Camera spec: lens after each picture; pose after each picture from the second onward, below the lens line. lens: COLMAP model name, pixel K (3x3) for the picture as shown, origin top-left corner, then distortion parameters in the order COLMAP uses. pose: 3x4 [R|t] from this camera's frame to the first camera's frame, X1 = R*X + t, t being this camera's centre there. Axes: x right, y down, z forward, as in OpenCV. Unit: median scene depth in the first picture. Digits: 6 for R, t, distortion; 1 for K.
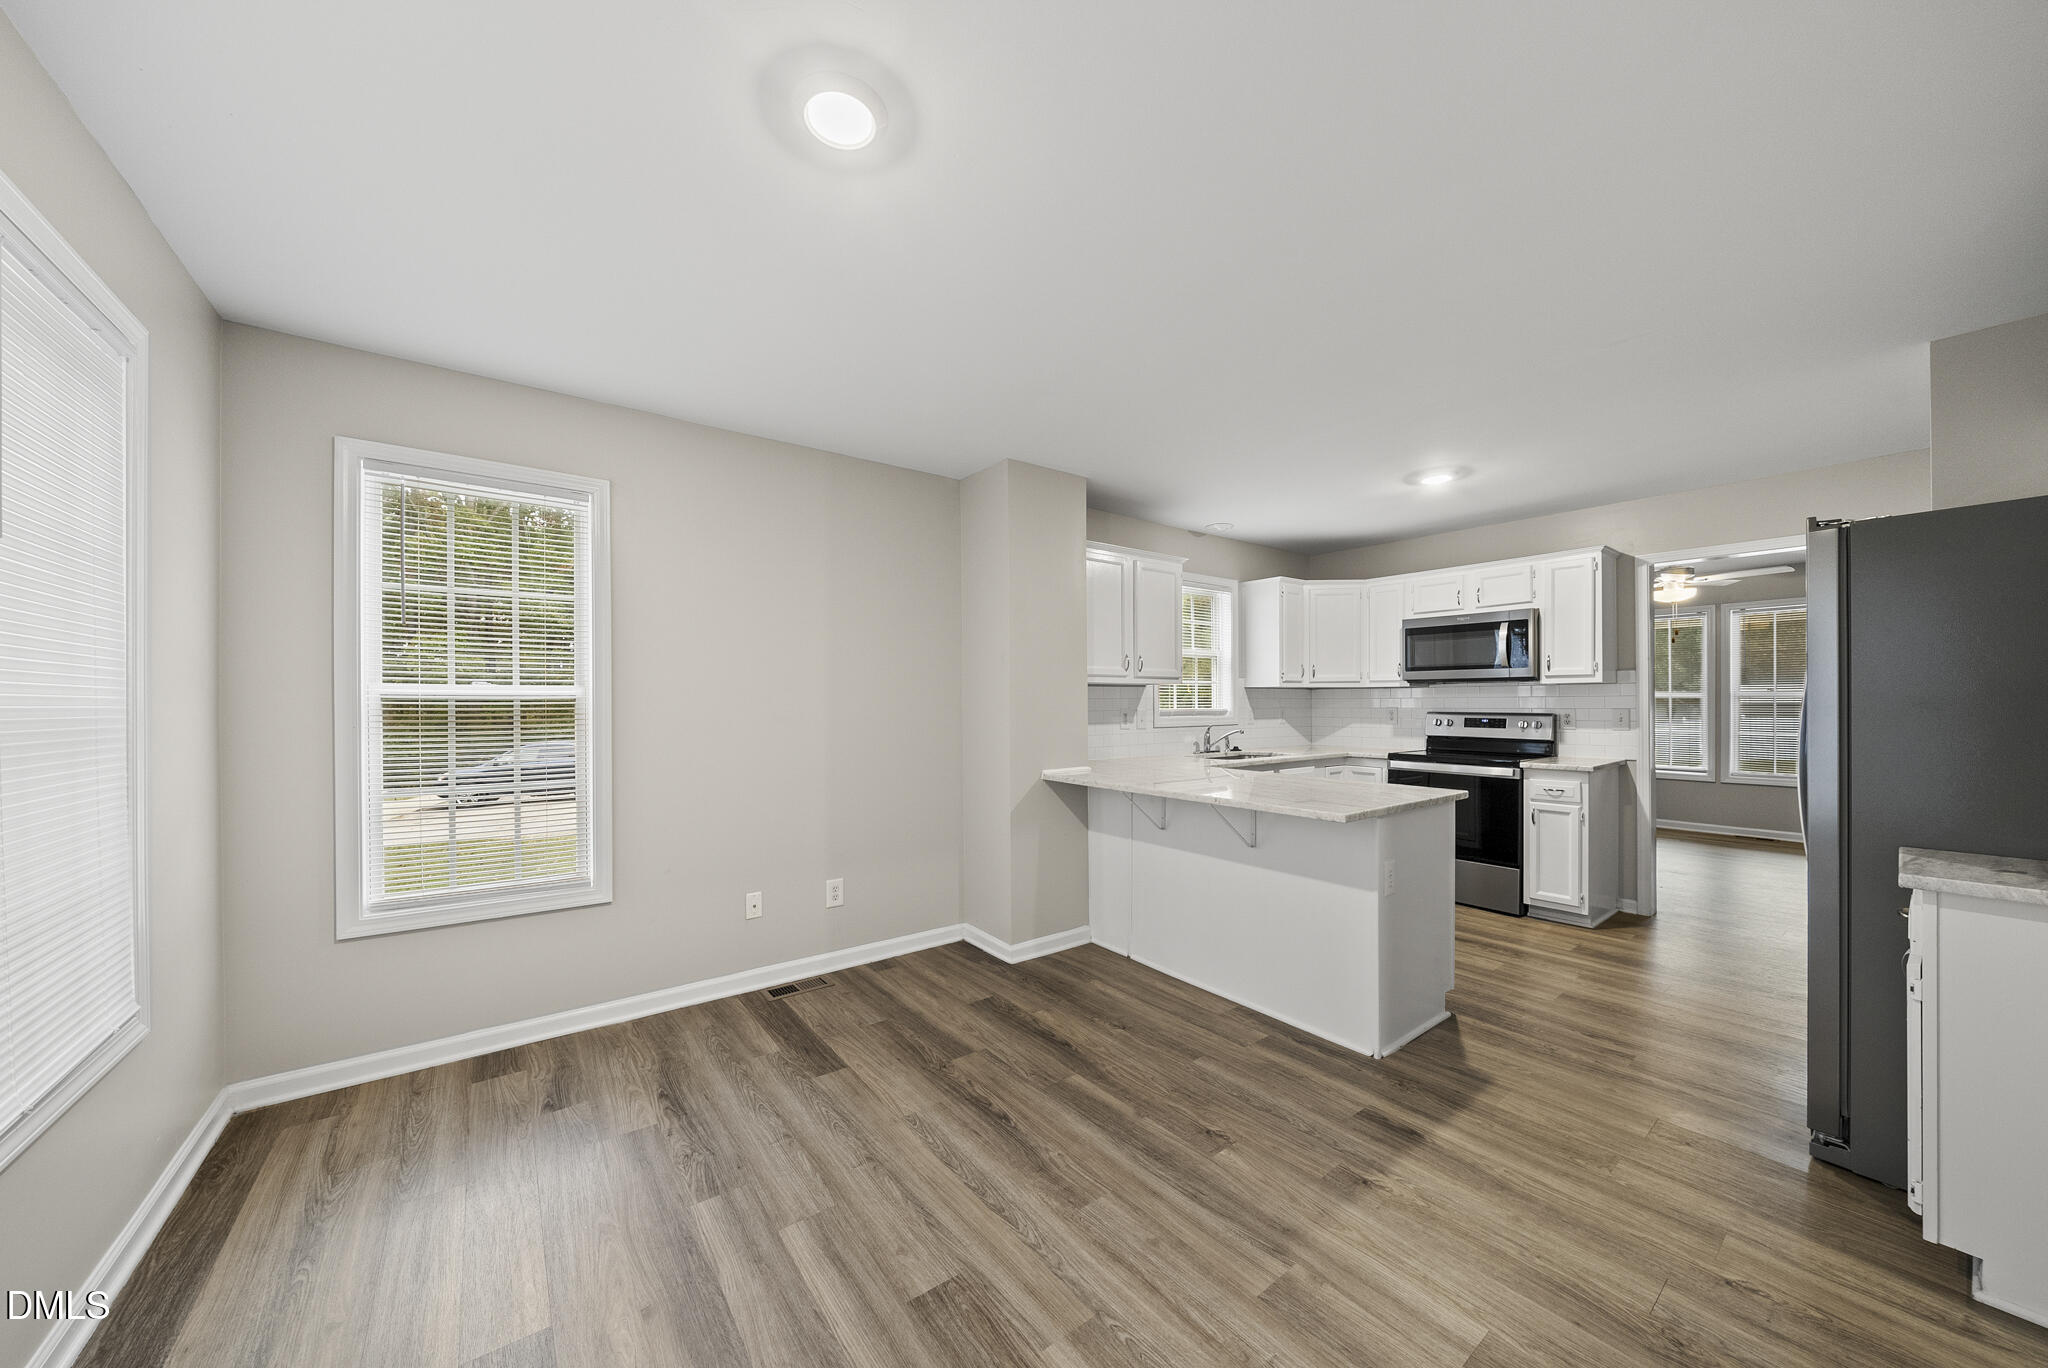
lens RADIAL K [[708.4, 0, 1025.8], [0, 708.4, 705.1], [0, 0, 1]] dist [-0.007936, 0.000180]
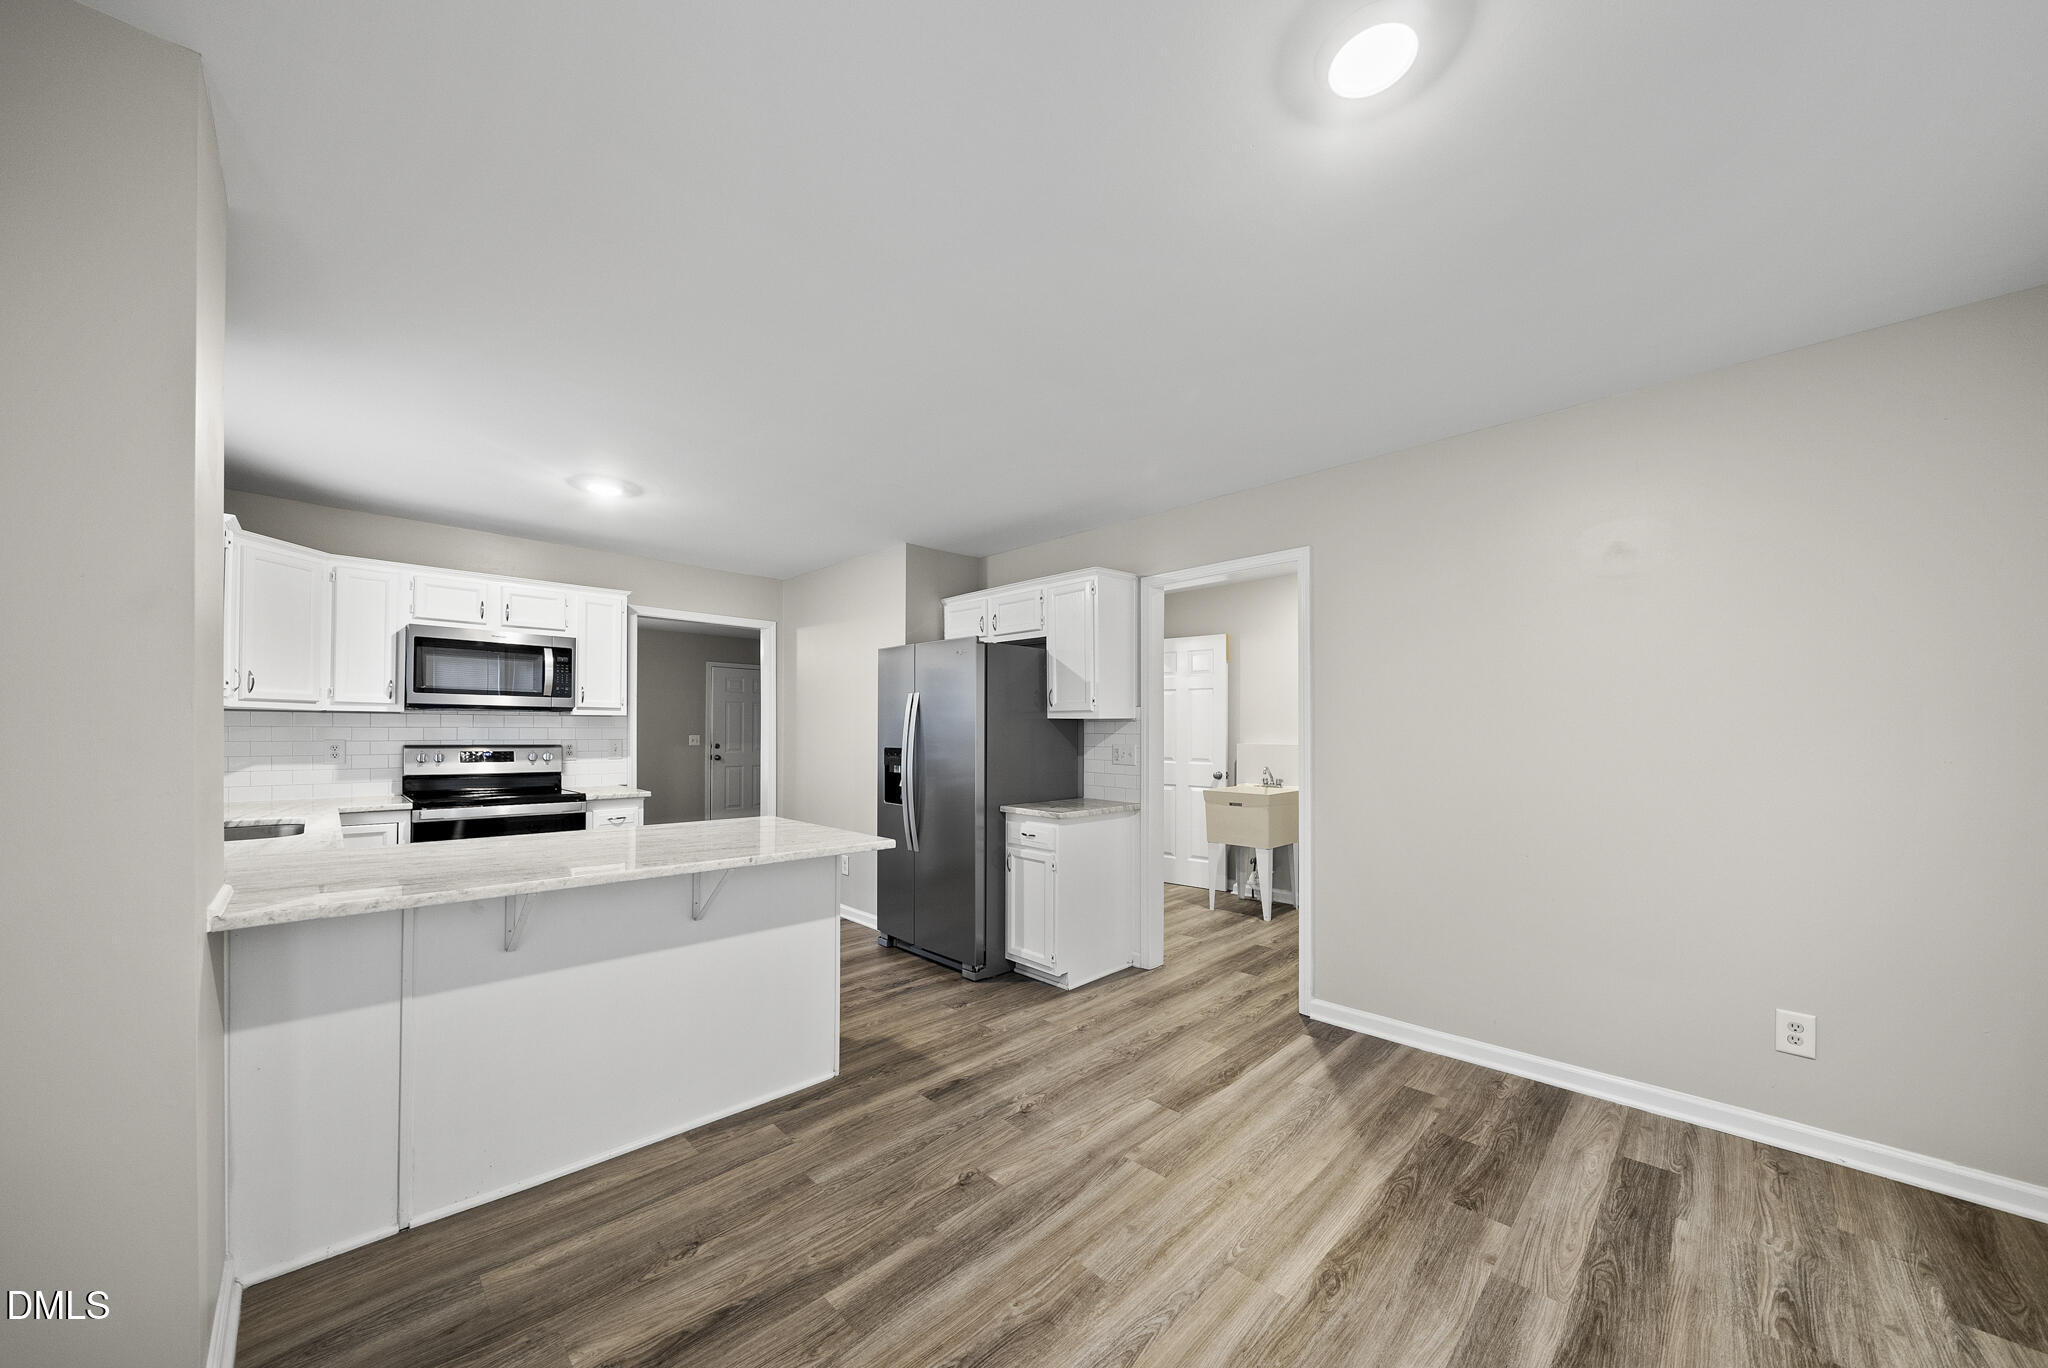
lens RADIAL K [[708.4, 0, 1029.4], [0, 708.4, 726.3], [0, 0, 1]] dist [-0.007936, 0.000180]
pose [[-0.138565, 0.012799, 0.990271, -0.506157], [-0.002321, 0.999910, -0.013248, -0.004252], [-0.990351, -0.004134, -0.138523, 0.741058]]
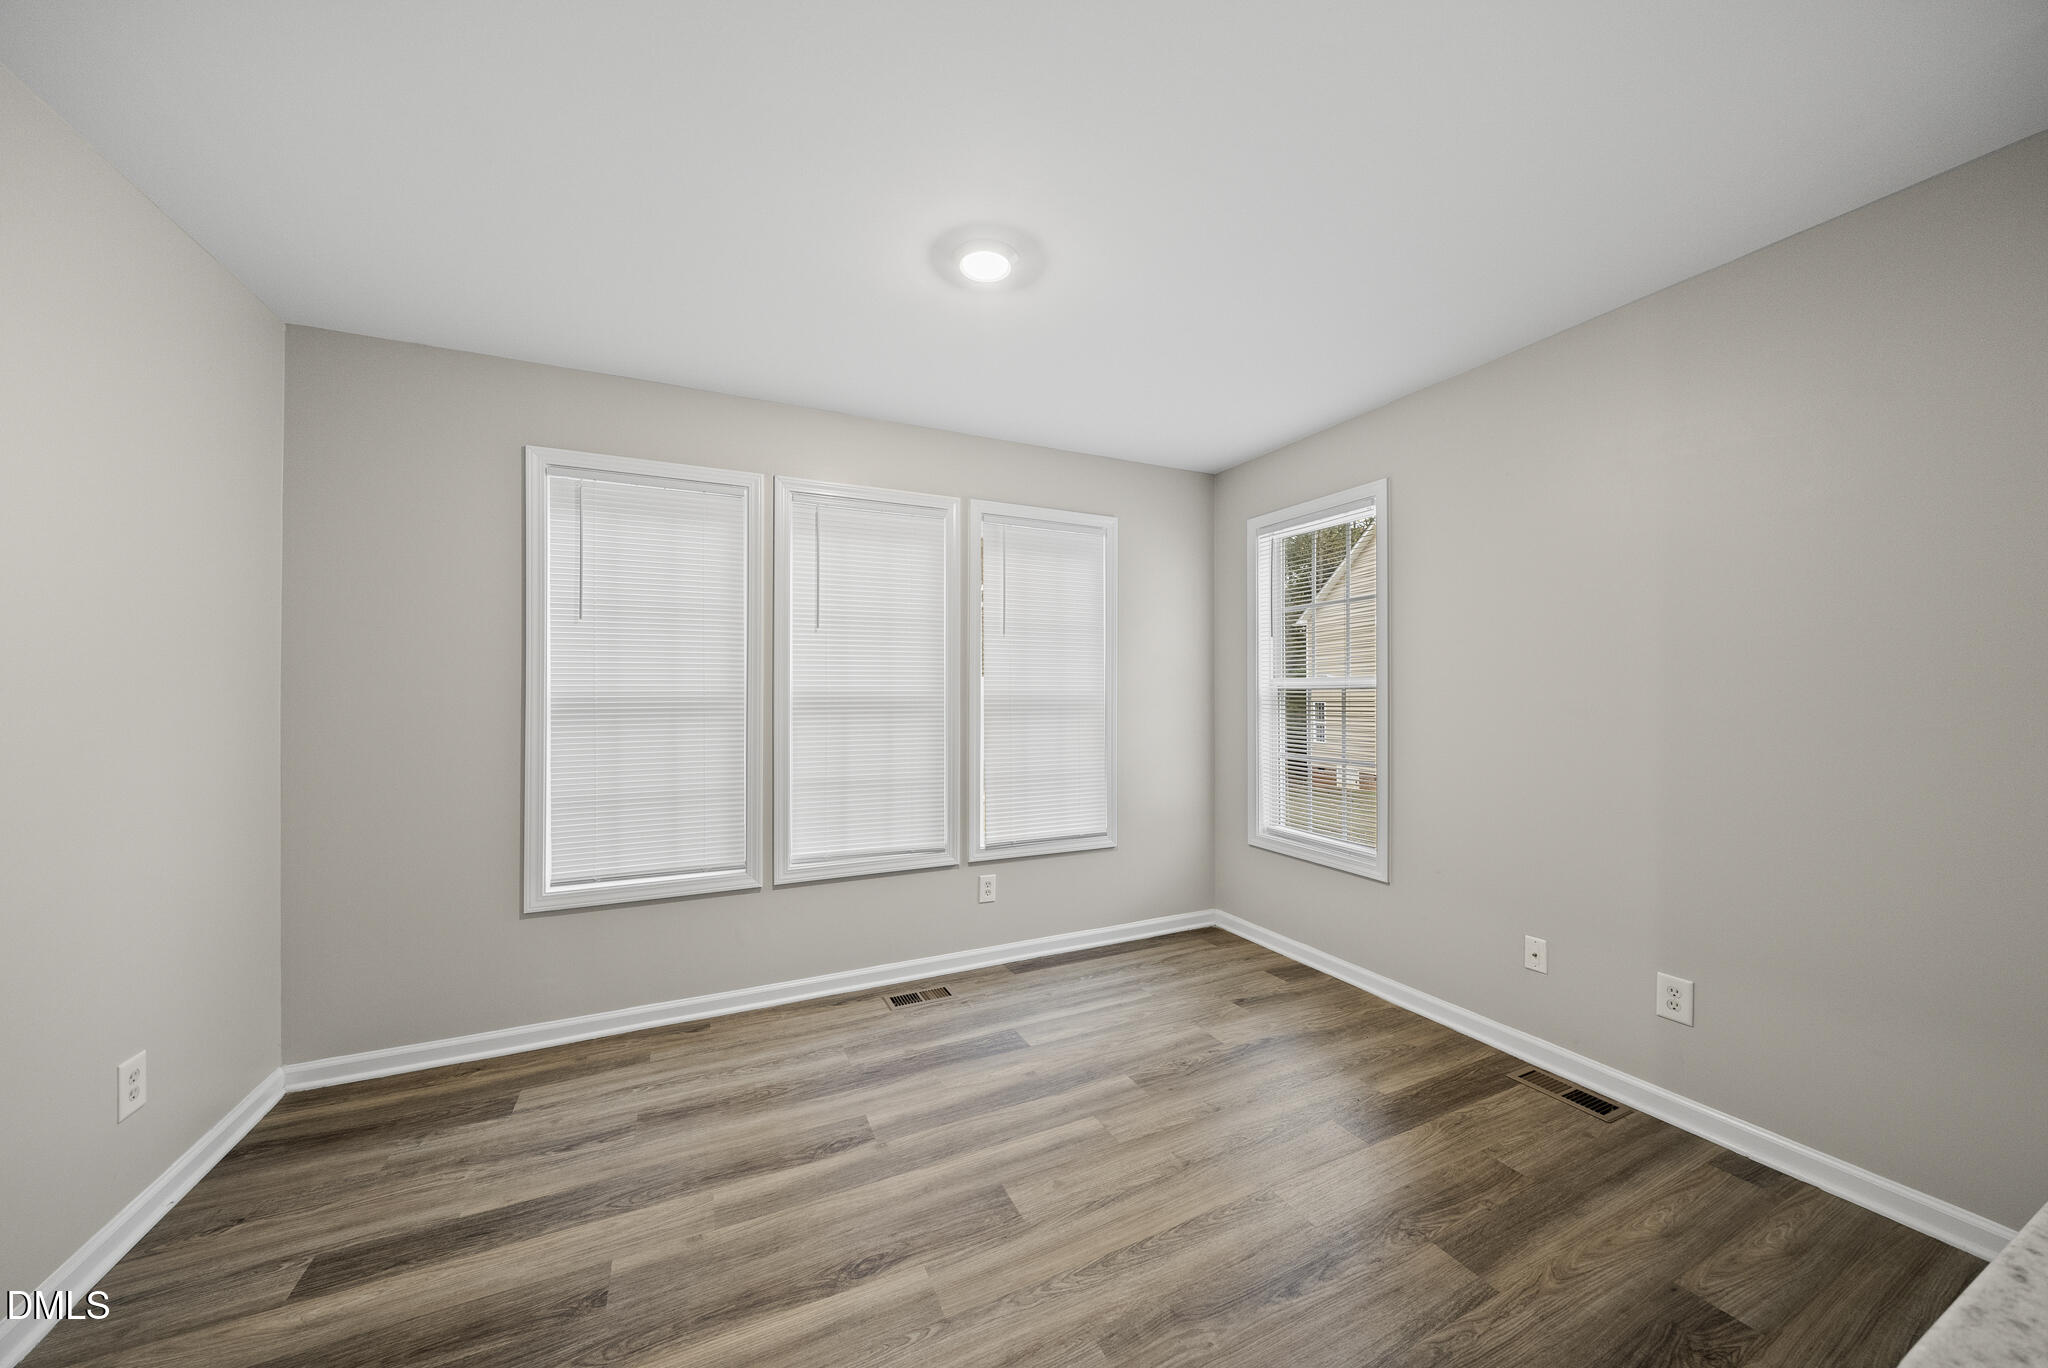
lens RADIAL K [[708.4, 0, 1023.9], [0, 708.4, 691.4], [0, 0, 1]] dist [-0.007936, 0.000180]
pose [[-0.209311, 0.000520, -0.977849, 0.515680], [0.002039, 0.999998, 0.000096, -0.005468], [0.977847, -0.001974, -0.209311, 0.653062]]
